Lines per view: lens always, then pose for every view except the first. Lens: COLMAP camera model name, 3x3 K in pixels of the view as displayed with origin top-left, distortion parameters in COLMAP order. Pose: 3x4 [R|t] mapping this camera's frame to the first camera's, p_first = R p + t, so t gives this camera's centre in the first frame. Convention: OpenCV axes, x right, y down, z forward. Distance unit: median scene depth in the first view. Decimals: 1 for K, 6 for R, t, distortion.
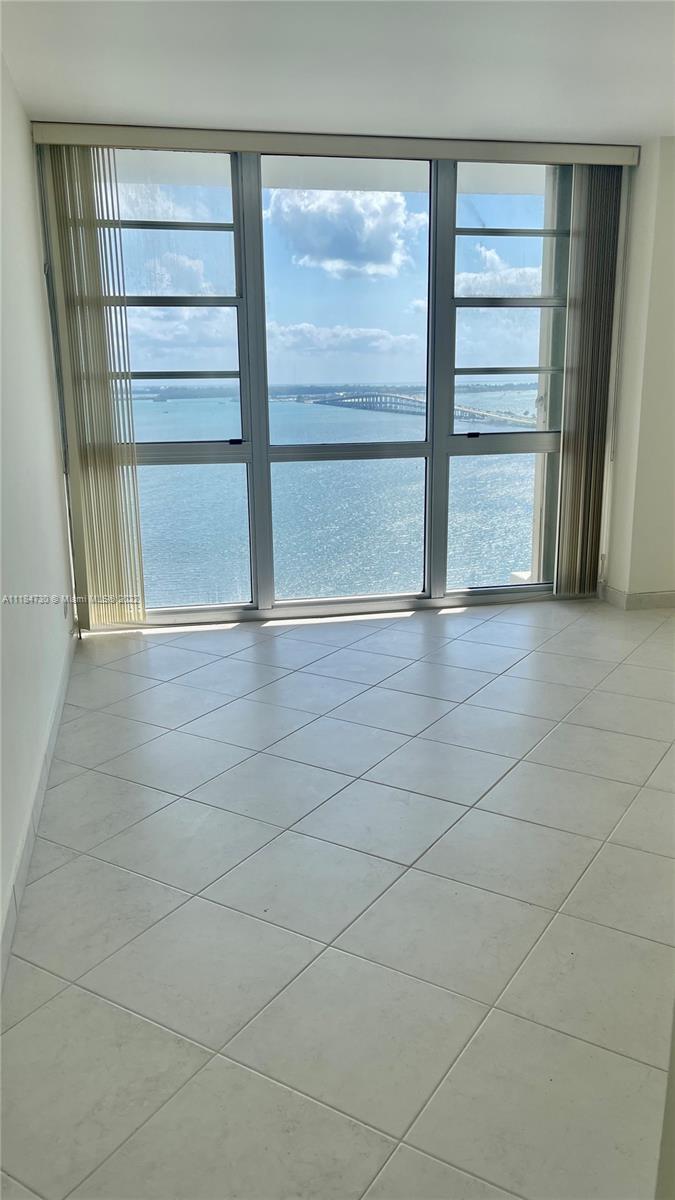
lens RADIAL K [[905.0, 0, 334.0], [0, 905.0, 607.9], [0, 0, 1]] dist [0.054687, -0.074569]
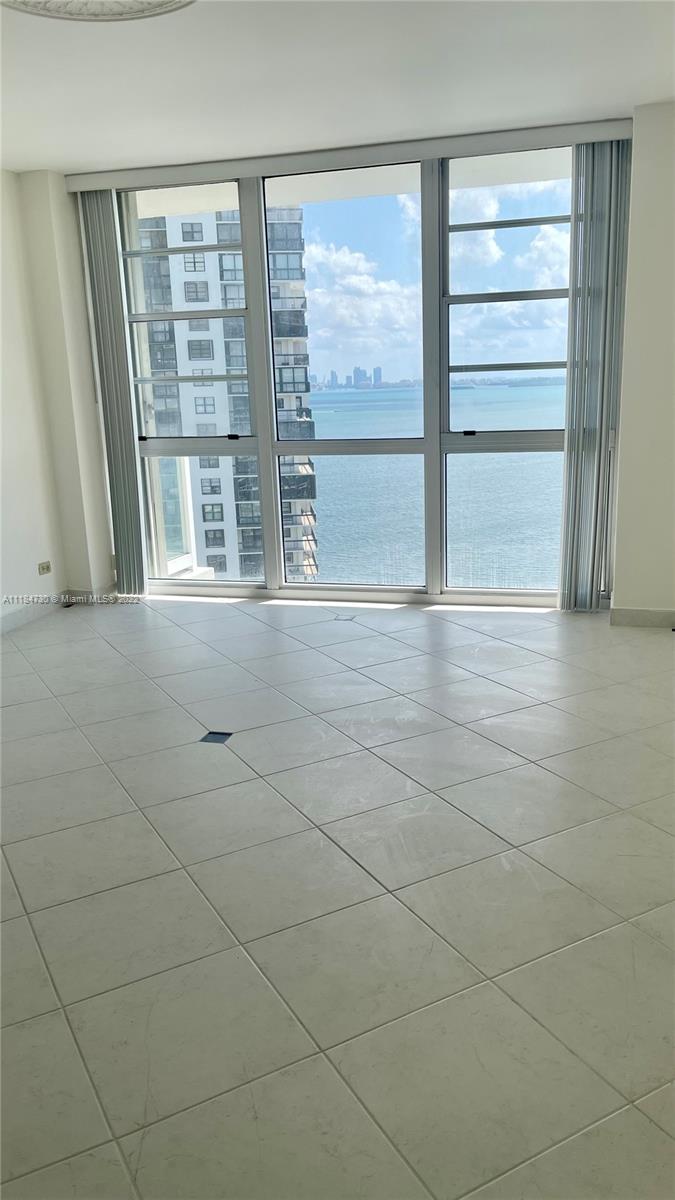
lens RADIAL K [[905.0, 0, 364.3], [0, 905.0, 599.4], [0, 0, 1]] dist [0.054687, -0.074569]
pose [[0.884430, 0.095173, -0.456865, 0.521838], [-0.093613, 0.995266, 0.026107, -0.024780], [0.457187, 0.019678, 0.889153, 0.072806]]
